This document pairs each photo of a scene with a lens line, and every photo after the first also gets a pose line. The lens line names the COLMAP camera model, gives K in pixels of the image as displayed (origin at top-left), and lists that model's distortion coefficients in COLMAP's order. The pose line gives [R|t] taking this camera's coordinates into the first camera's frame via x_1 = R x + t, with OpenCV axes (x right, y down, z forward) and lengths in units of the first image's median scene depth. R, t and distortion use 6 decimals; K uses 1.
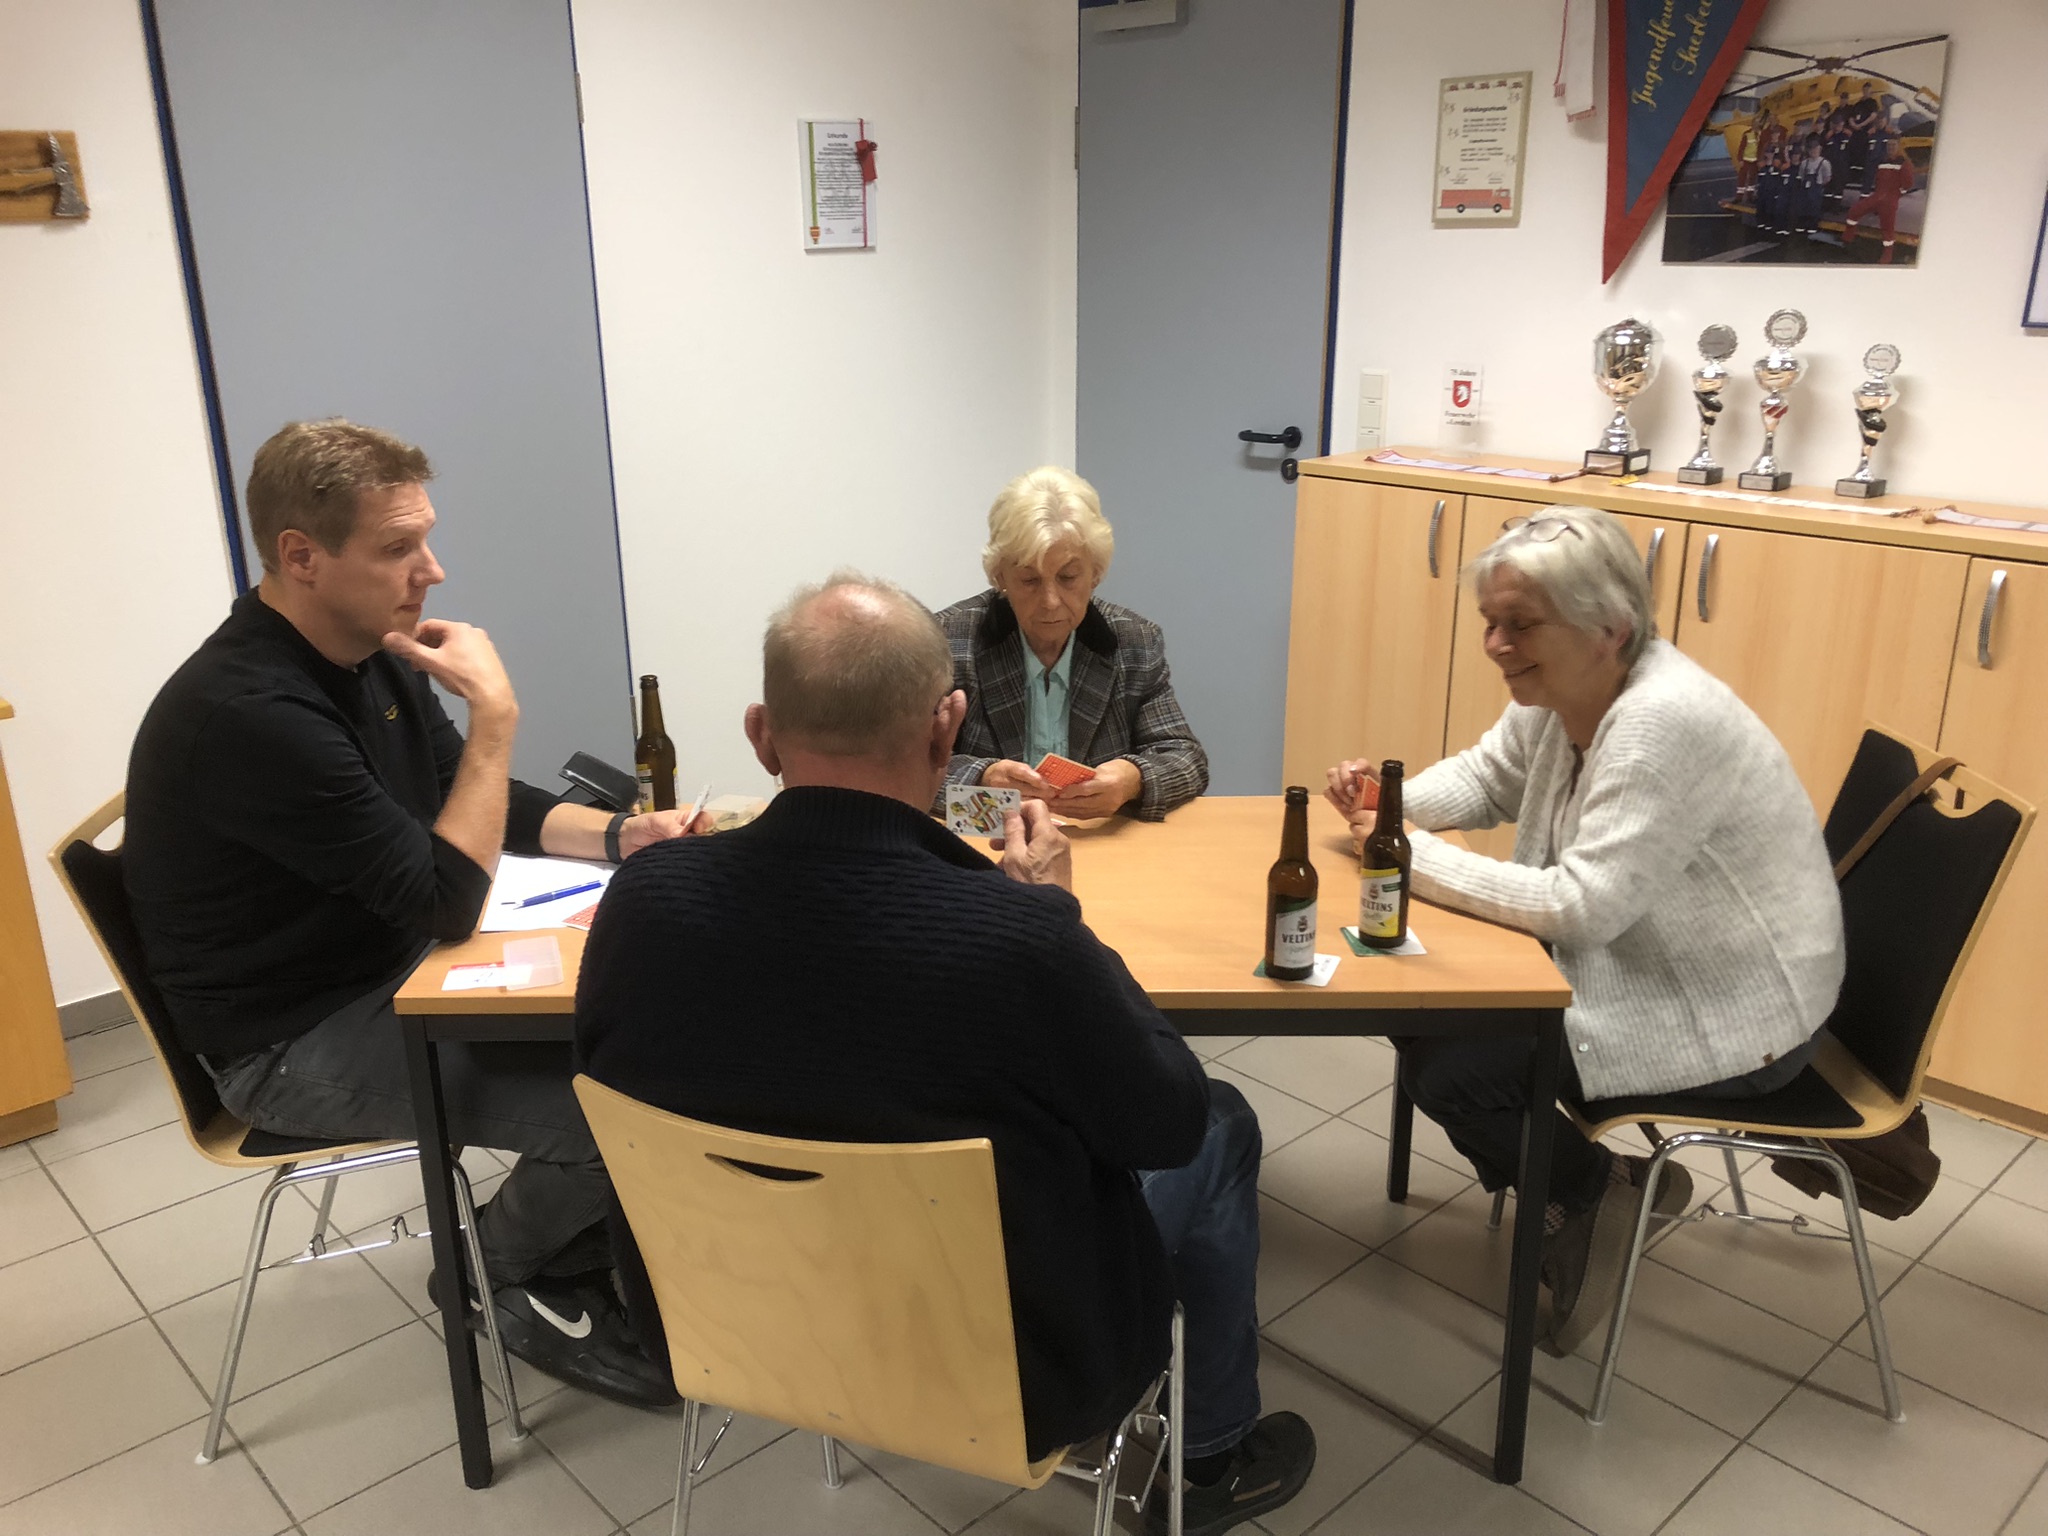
lens RADIAL K [[1655.1, 0, 1006.3], [0, 1655.1, 766.6], [0, 0, 1]] dist [0.017193, -0.033400]
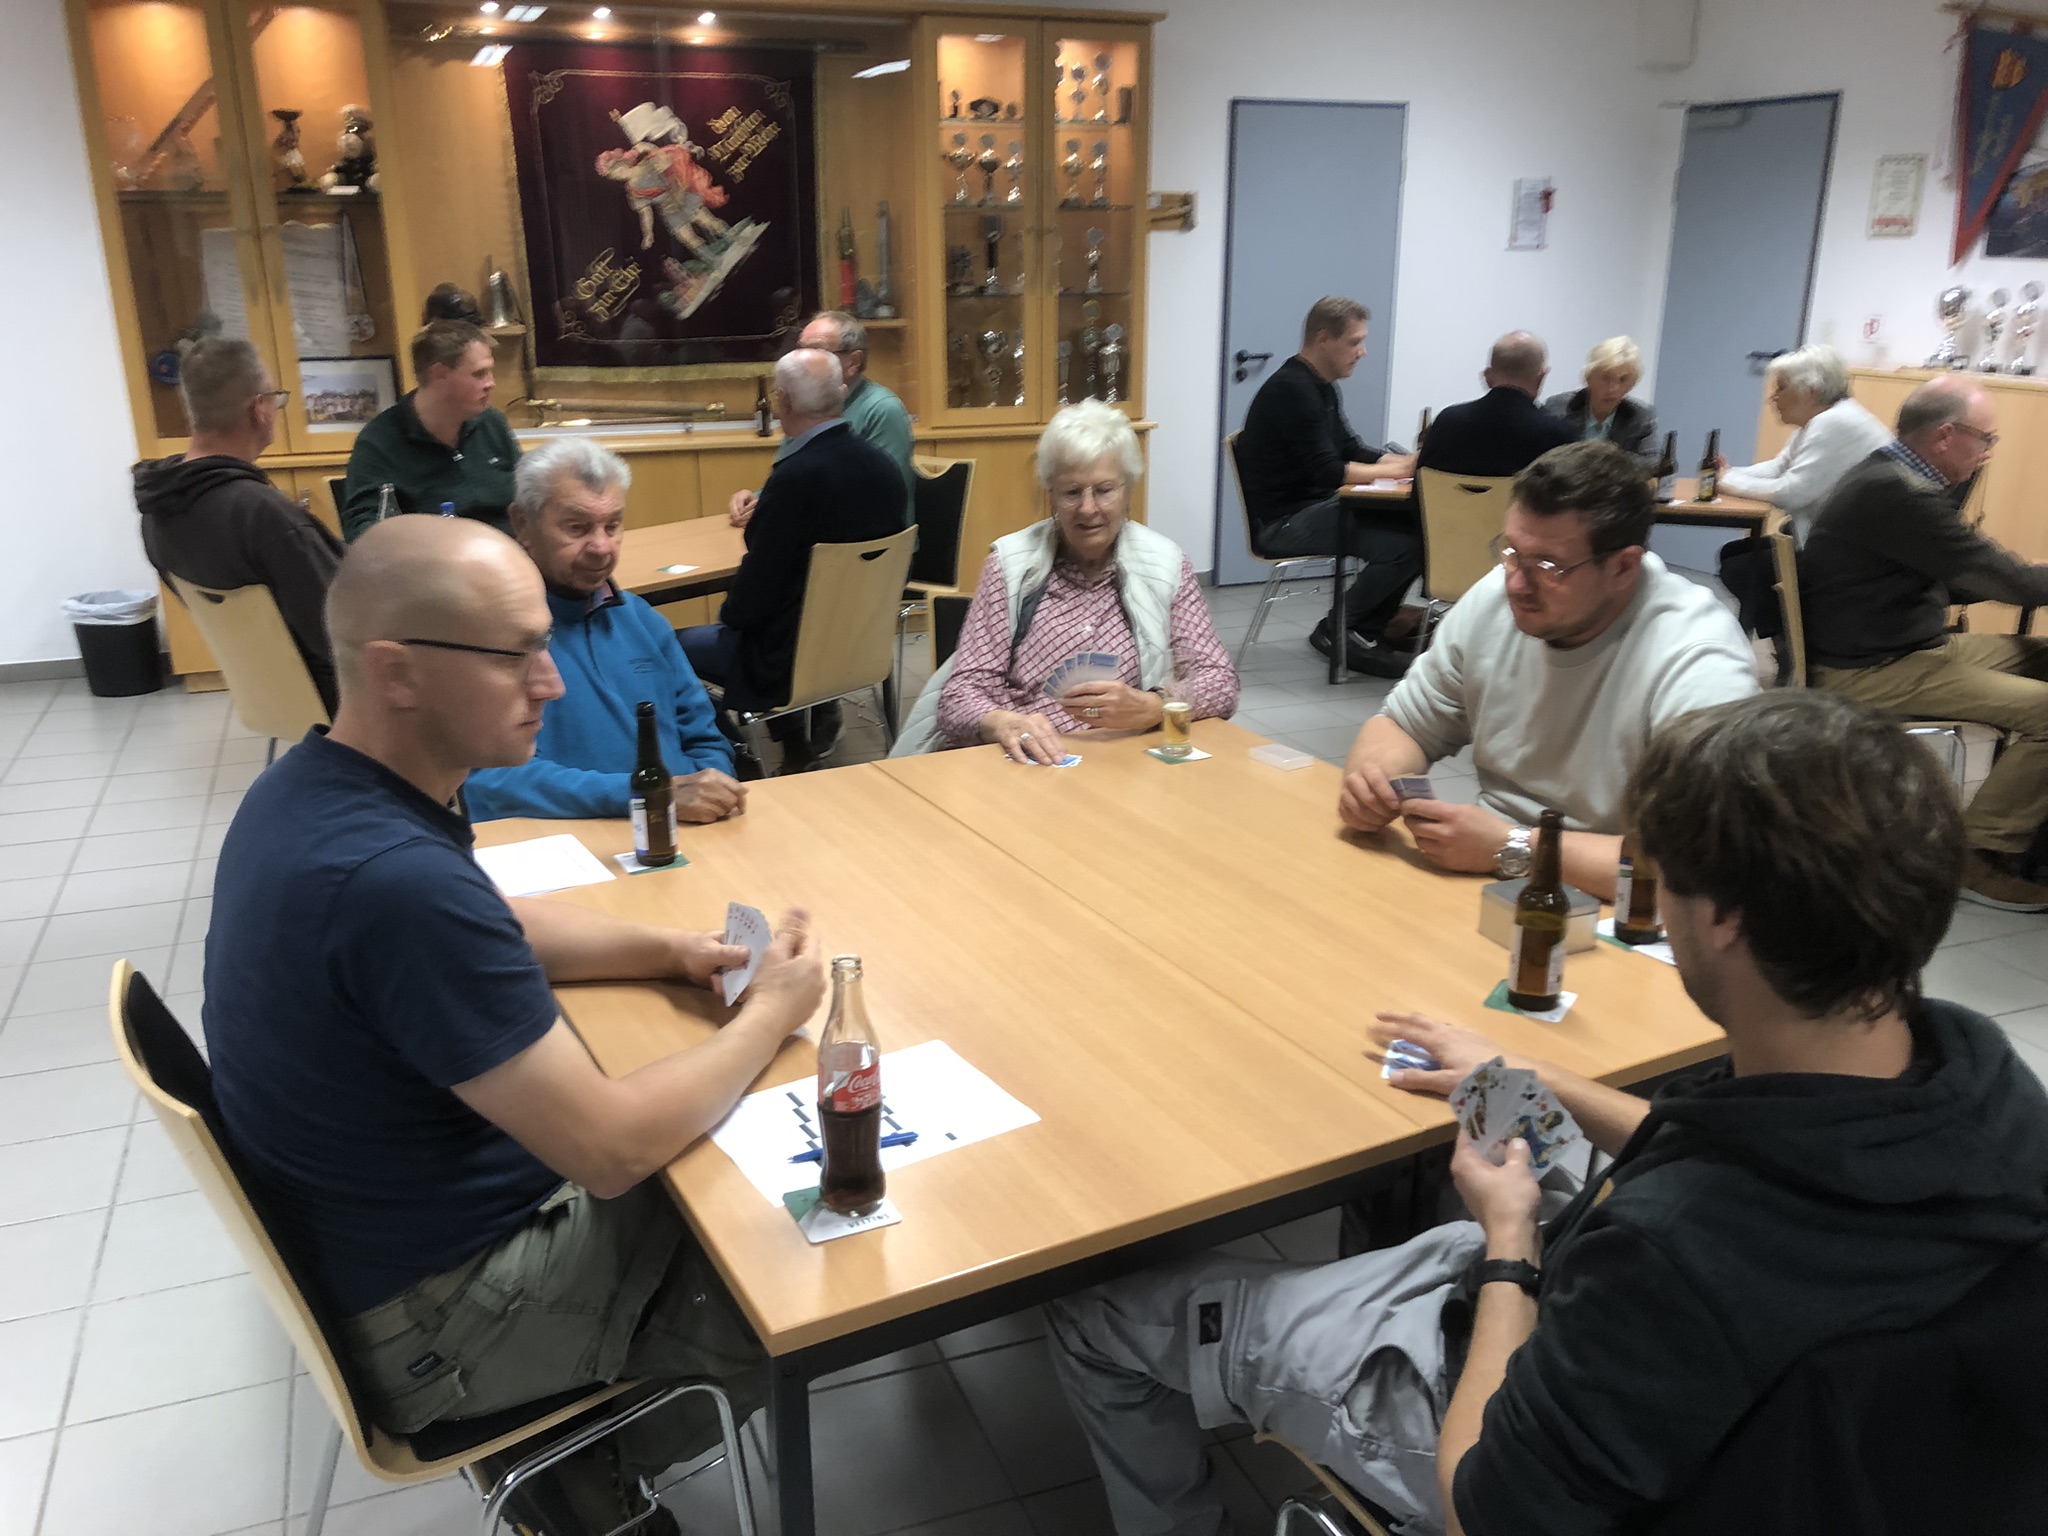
lens RADIAL K [[1655.1, 0, 976.0], [0, 1655.1, 711.7], [0, 0, 1]] dist [0.017193, -0.033400]
pose [[0.919086, 0.115938, -0.376615, 0.115194], [-0.128512, 0.991673, -0.008338, 0.372679], [0.372512, 0.056063, 0.926333, -1.146015]]
